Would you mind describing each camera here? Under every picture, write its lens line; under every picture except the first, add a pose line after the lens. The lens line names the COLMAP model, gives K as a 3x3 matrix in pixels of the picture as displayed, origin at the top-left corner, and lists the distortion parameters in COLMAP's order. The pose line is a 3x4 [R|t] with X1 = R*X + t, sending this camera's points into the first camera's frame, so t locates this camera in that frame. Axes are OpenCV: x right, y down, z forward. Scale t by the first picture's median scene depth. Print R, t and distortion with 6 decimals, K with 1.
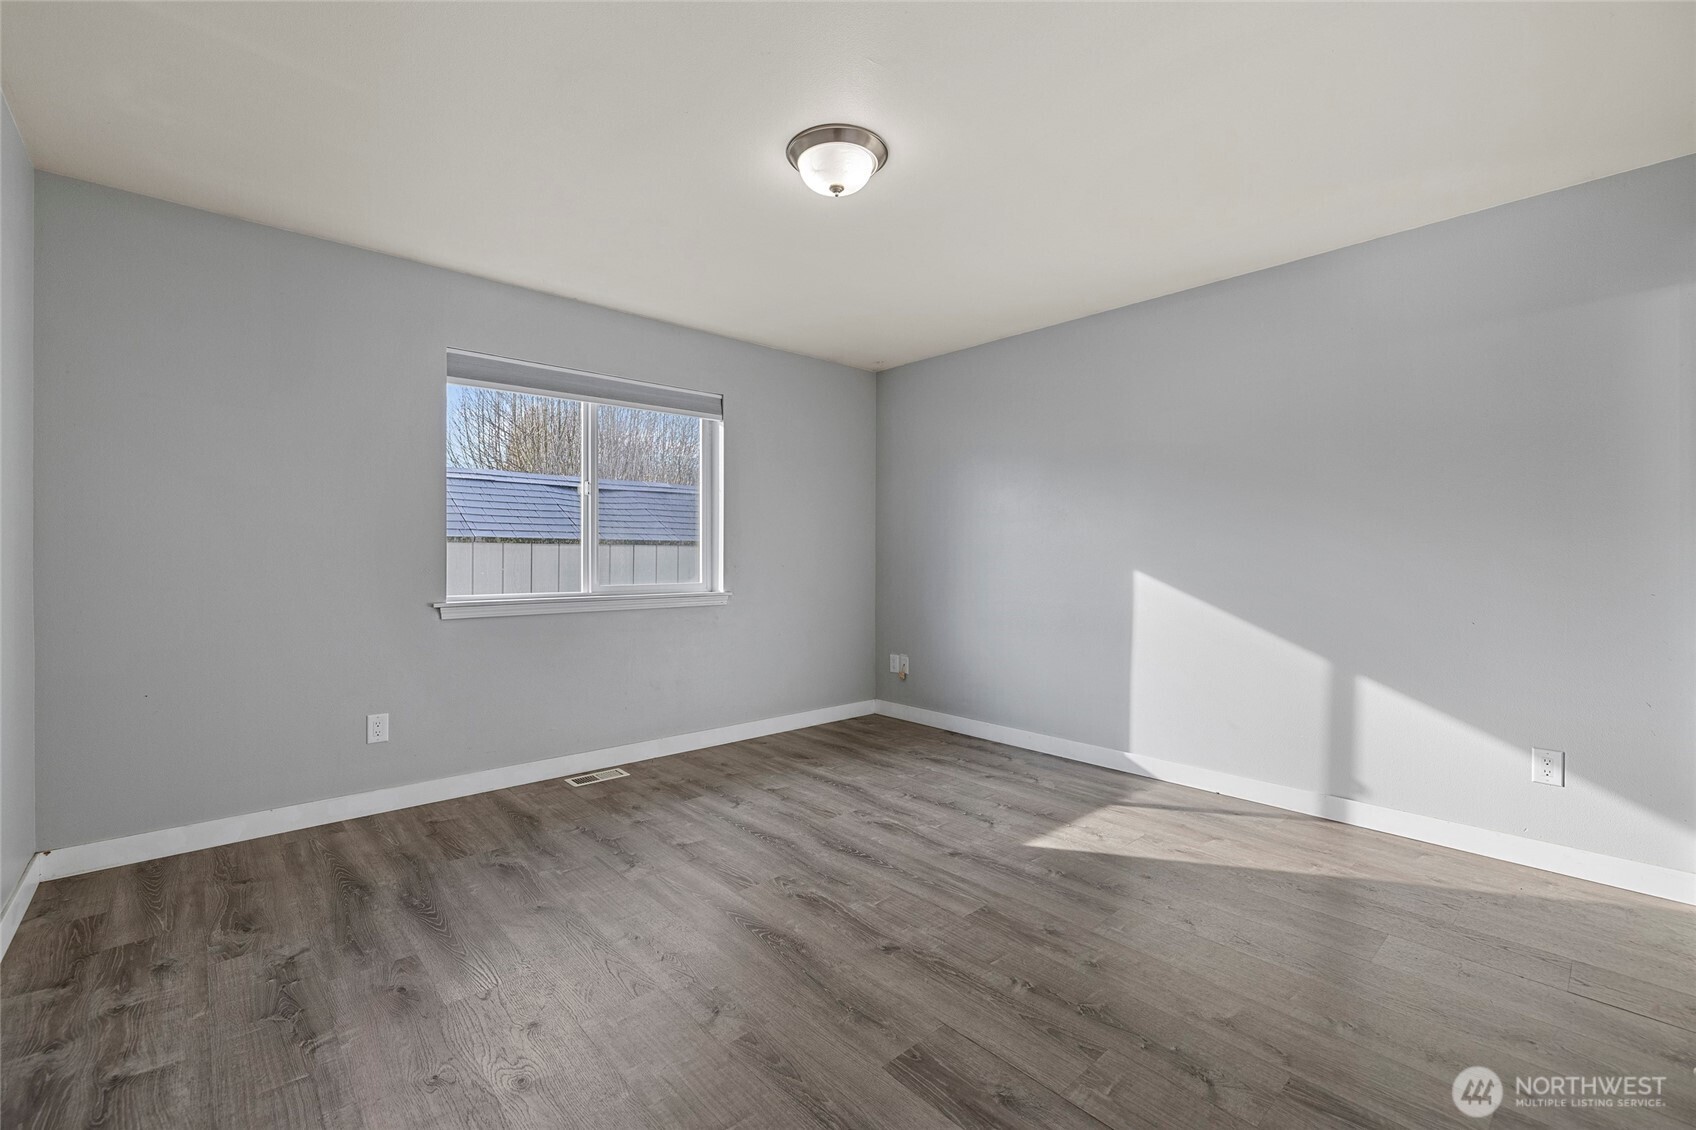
lens RADIAL K [[734.8, 0, 840.4], [0, 734.8, 554.0], [0, 0, 1]] dist [0.002206, 0.000281]
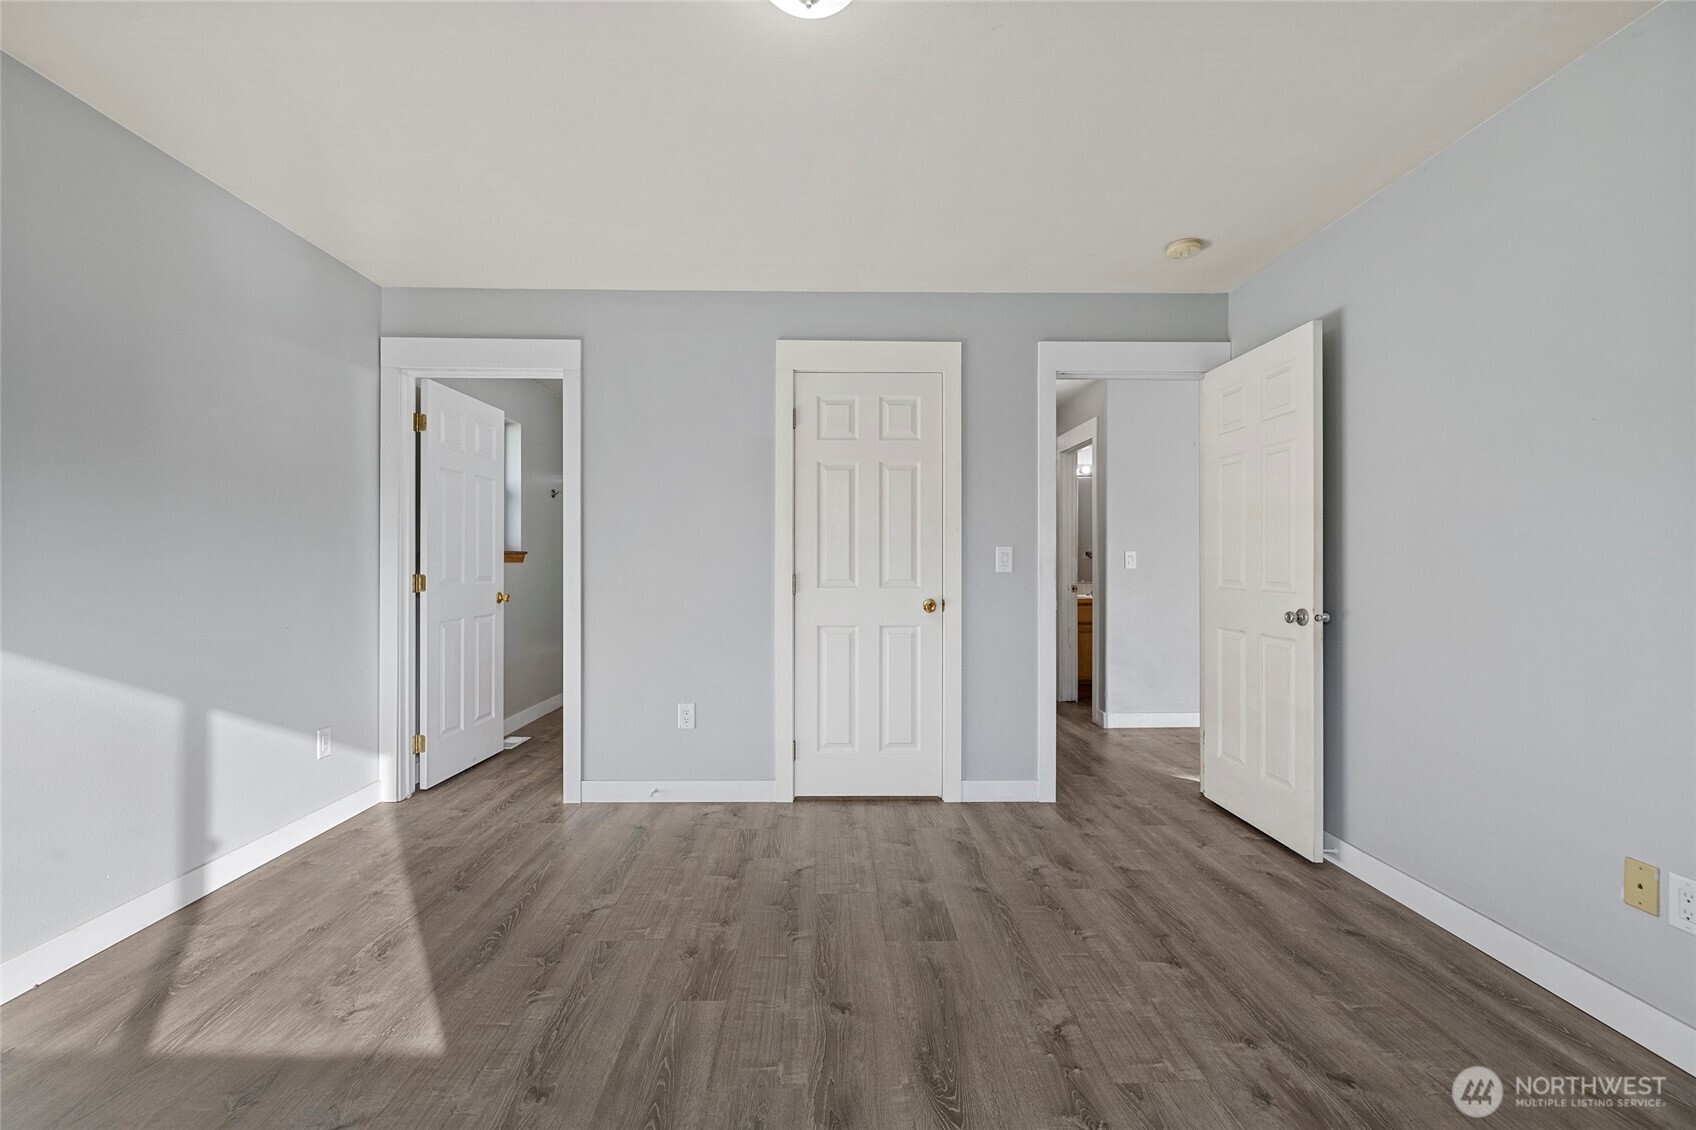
lens RADIAL K [[734.8, 0, 840.4], [0, 734.8, 554.0], [0, 0, 1]] dist [0.002206, 0.000281]
pose [[-0.769870, 0.007312, 0.638159, -0.412288], [-0.006972, 0.999778, -0.019866, 0.008890], [-0.638163, -0.019744, -0.769648, 1.396562]]
